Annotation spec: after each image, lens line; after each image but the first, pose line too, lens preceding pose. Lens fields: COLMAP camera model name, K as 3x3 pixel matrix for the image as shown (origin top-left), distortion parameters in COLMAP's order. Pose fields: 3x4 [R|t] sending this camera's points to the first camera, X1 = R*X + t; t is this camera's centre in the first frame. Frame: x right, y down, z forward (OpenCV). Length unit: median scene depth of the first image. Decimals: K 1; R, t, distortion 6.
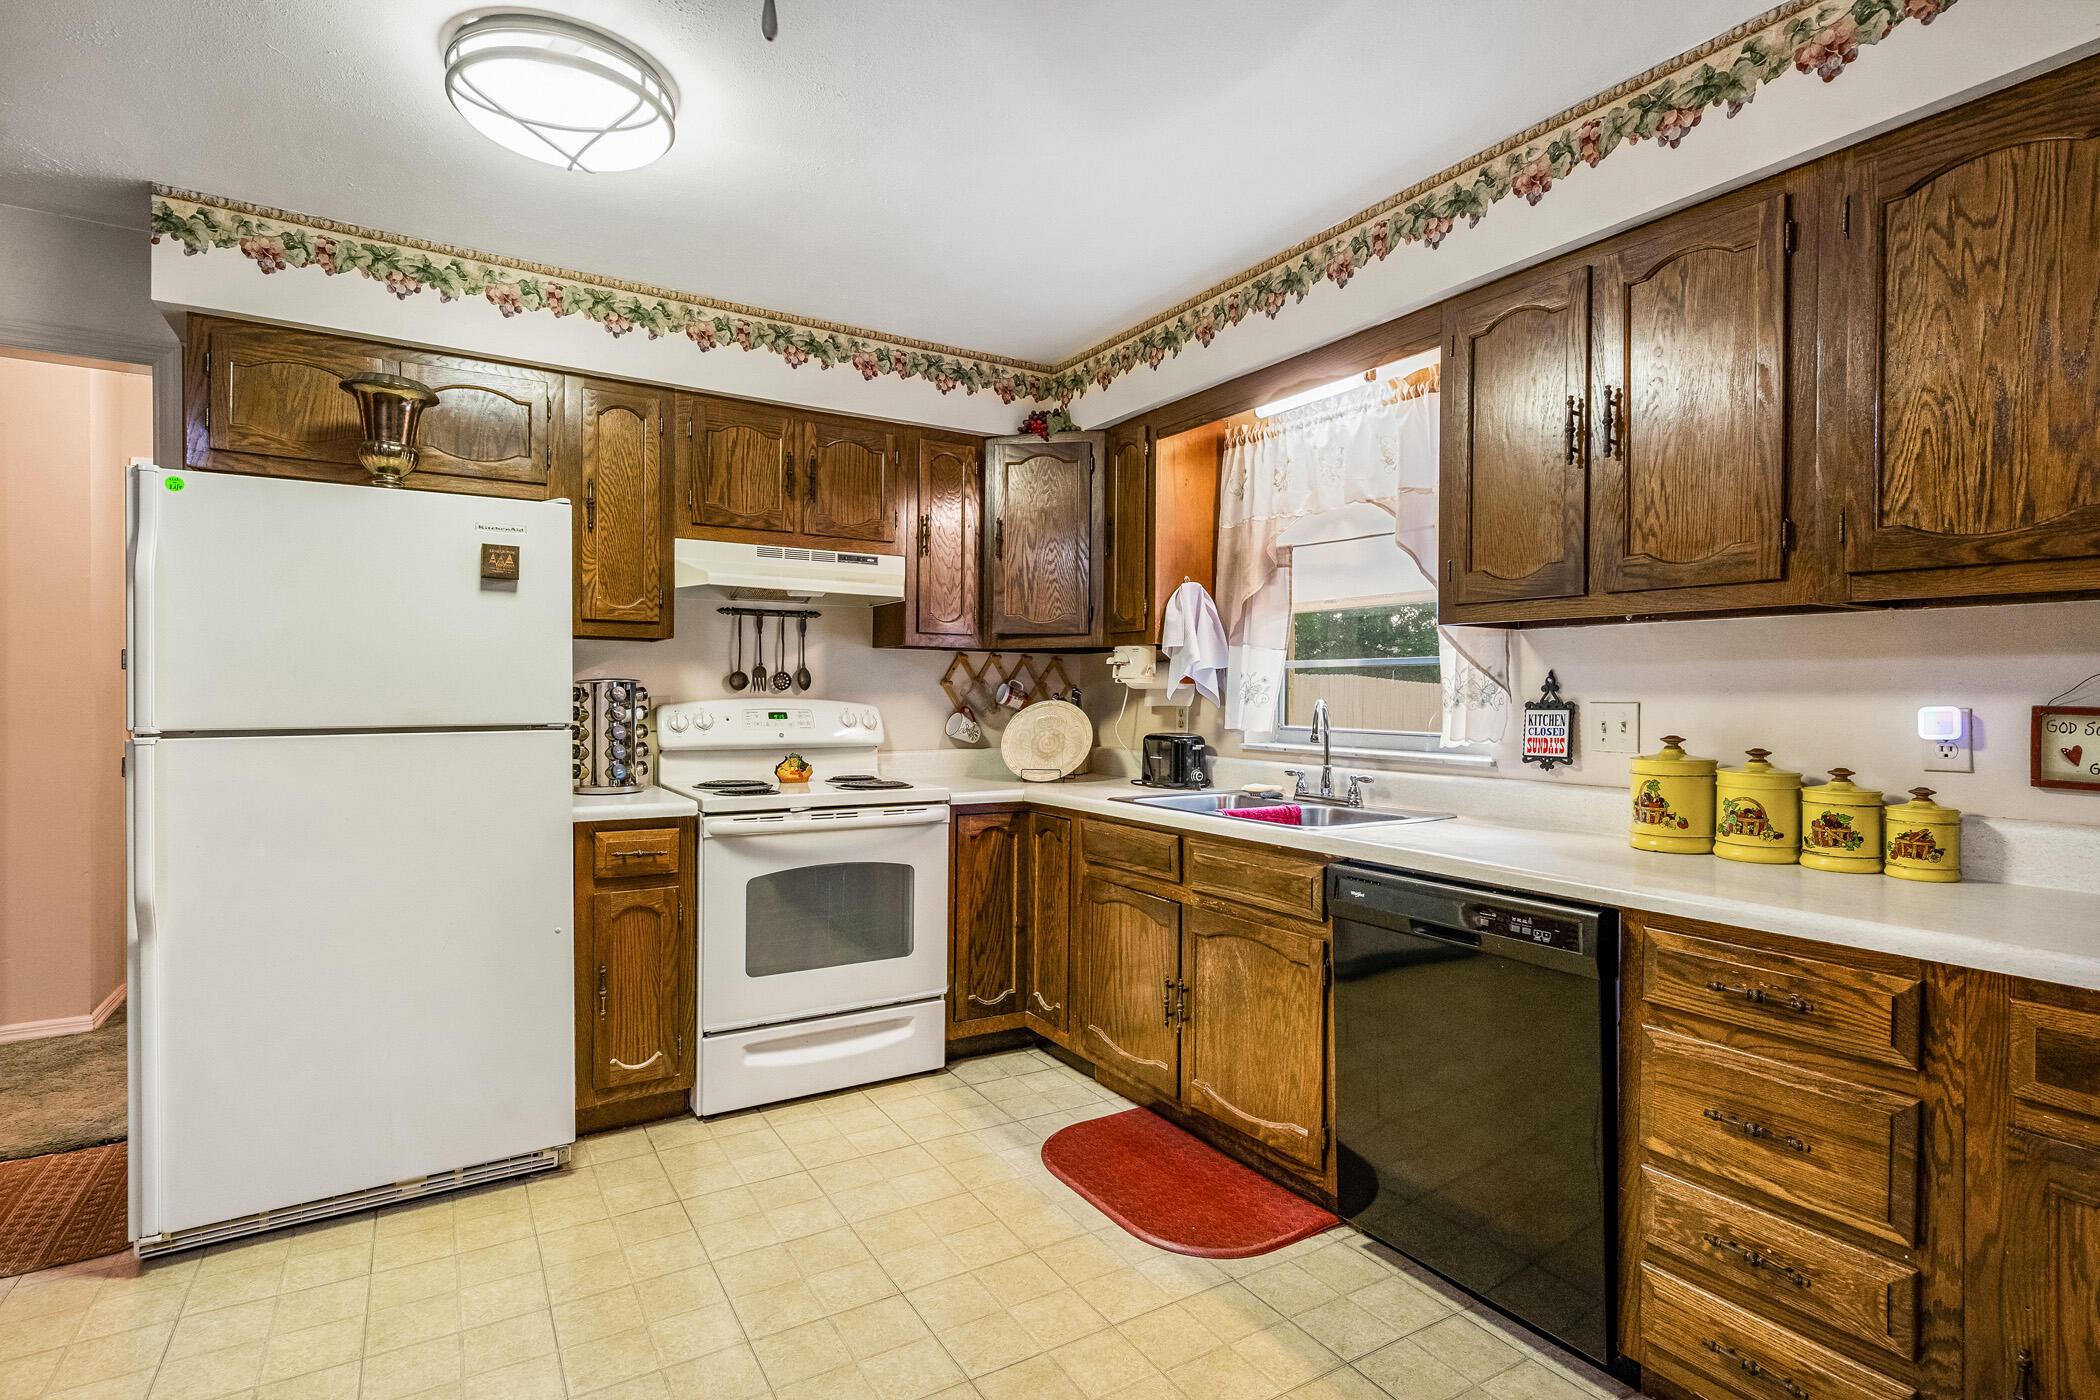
lens RADIAL K [[1016.0, 0, 1060.4], [0, 1016.0, 687.7], [0, 0, 1]] dist [-0.002658, 0.002162]
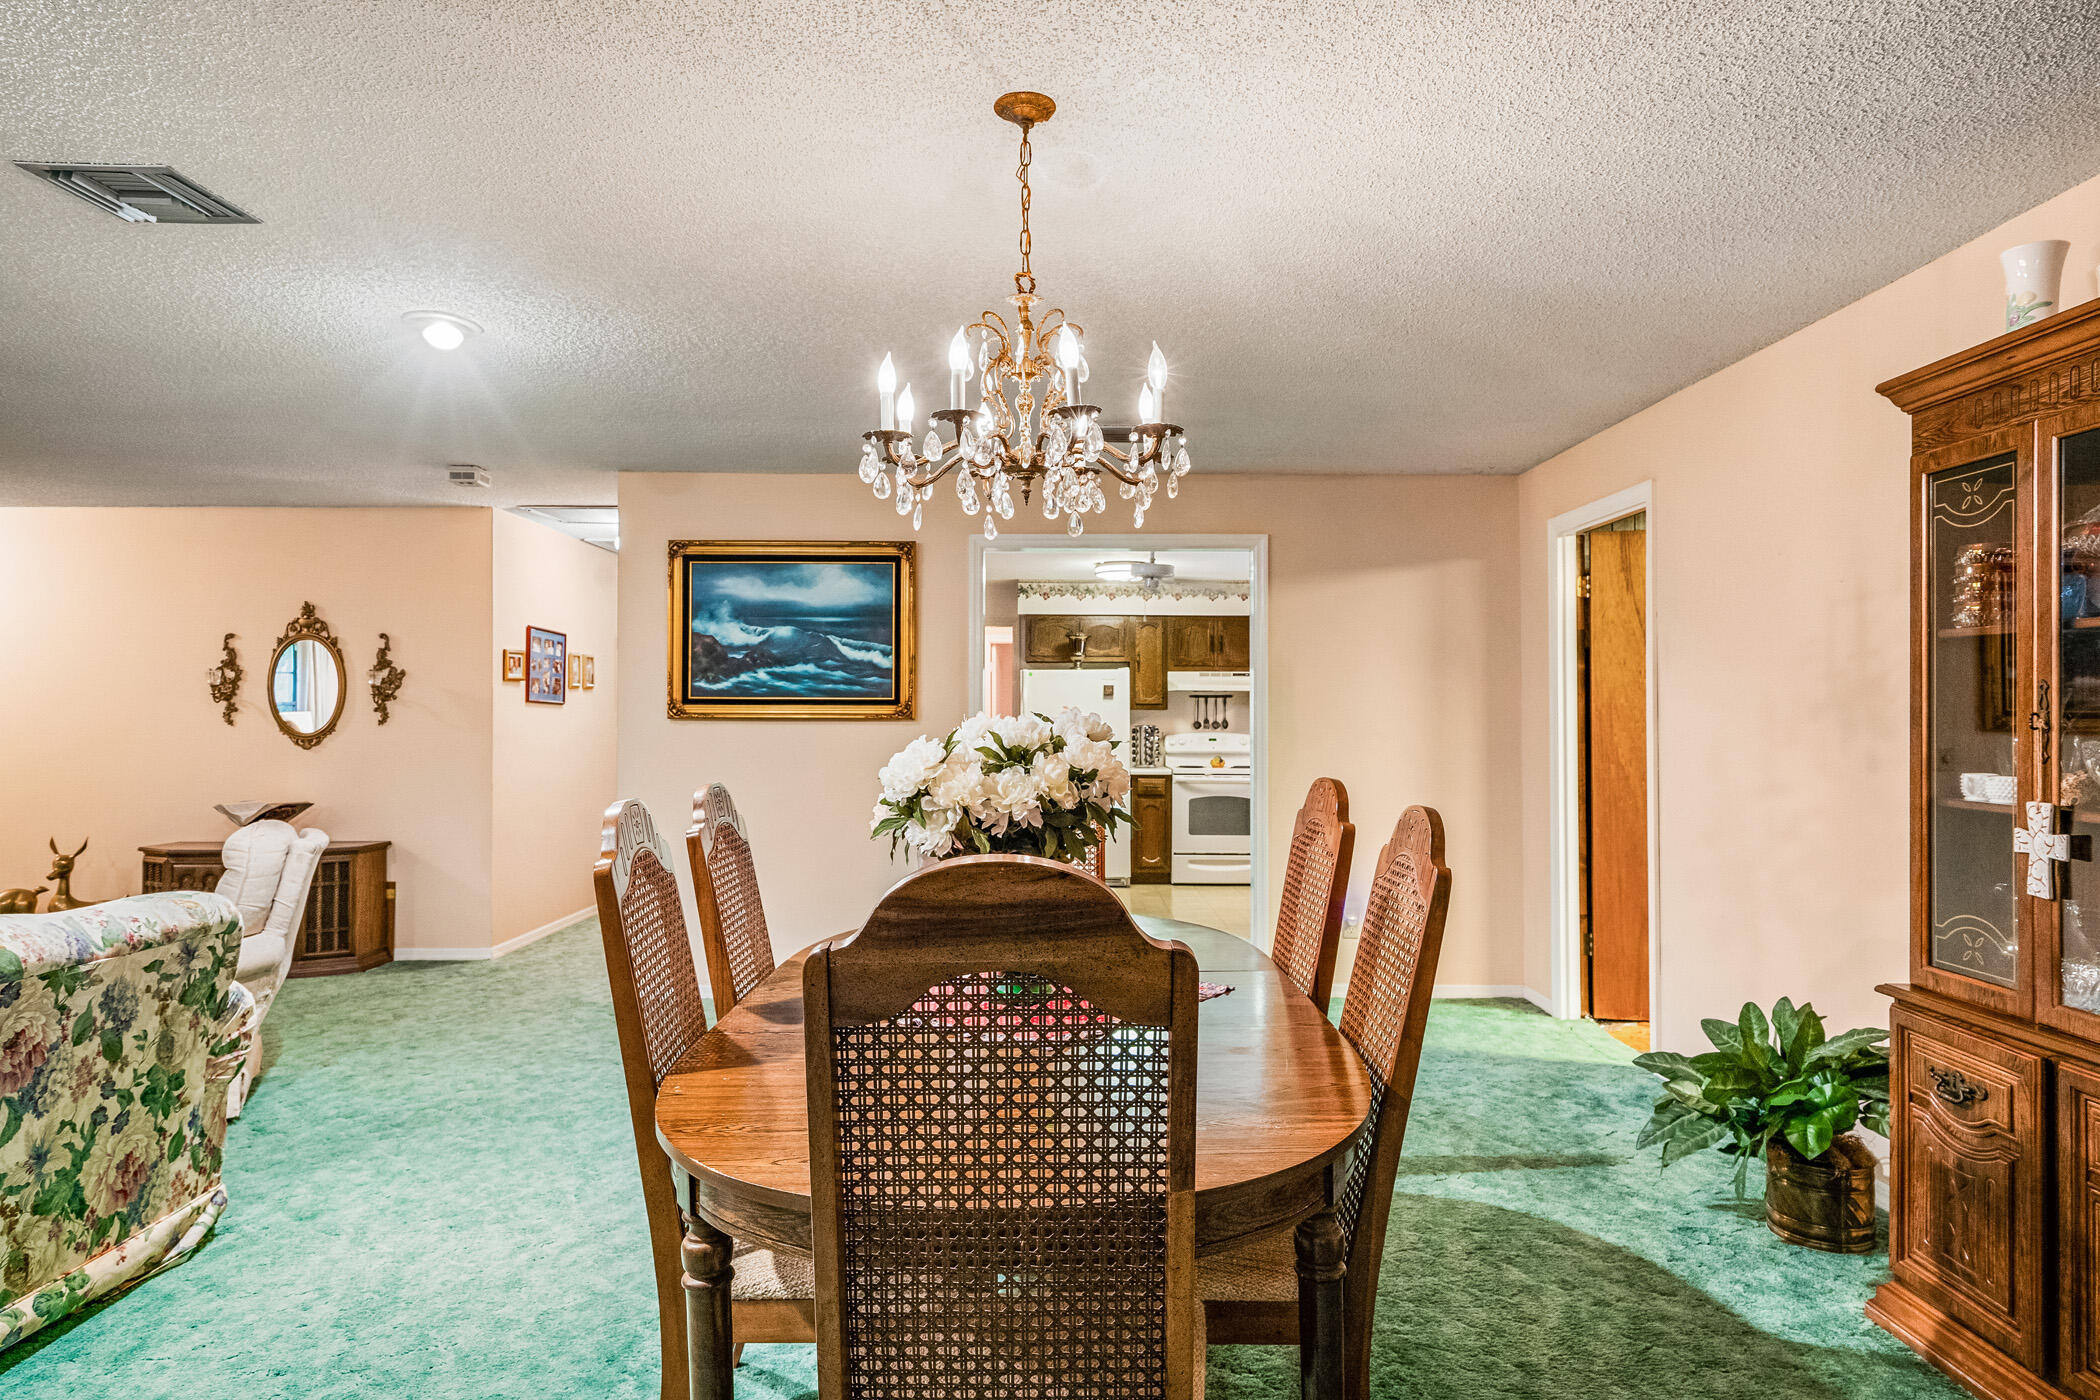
lens RADIAL K [[1196.0, 0, 1055.1], [0, 1196.0, 709.4], [0, 0, 1]] dist [-0.000140, -0.000002]
pose [[0.850130, -0.007295, -0.526522, 1.096450], [0.003560, 0.999961, -0.008106, -0.028513], [0.526560, 0.005017, 0.850123, -1.953858]]
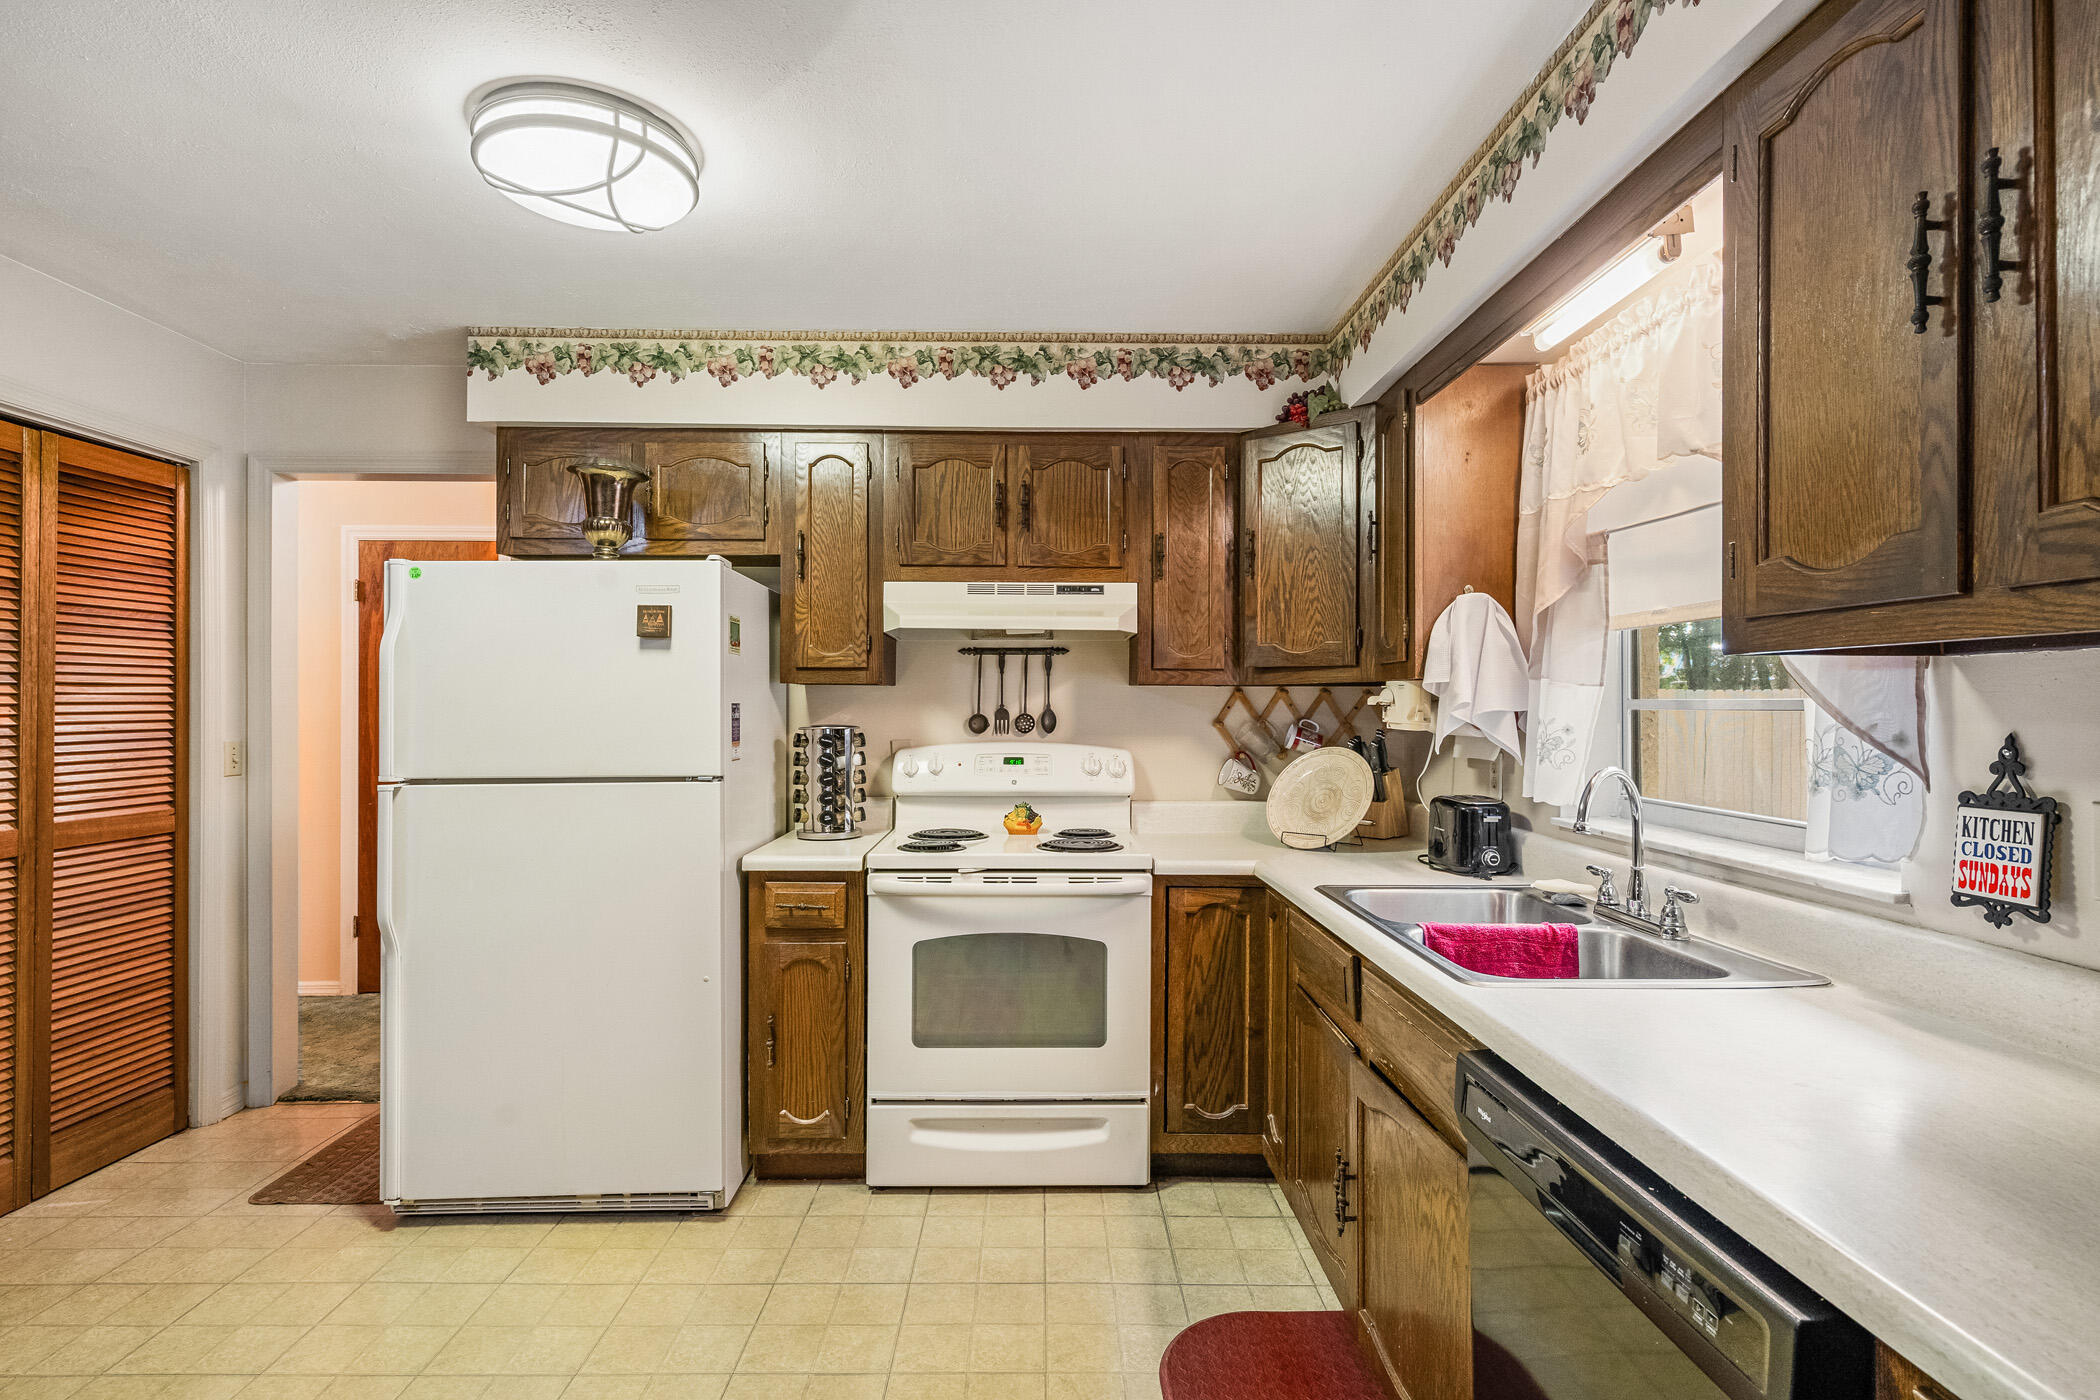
lens RADIAL K [[1016.0, 0, 1027.2], [0, 1016.0, 696.9], [0, 0, 1]] dist [-0.002658, 0.002162]
pose [[0.859206, -0.009694, -0.511538, 0.264920], [0.005387, 0.999936, -0.009900, -0.028013], [0.511601, 0.005750, 0.859204, 0.247966]]
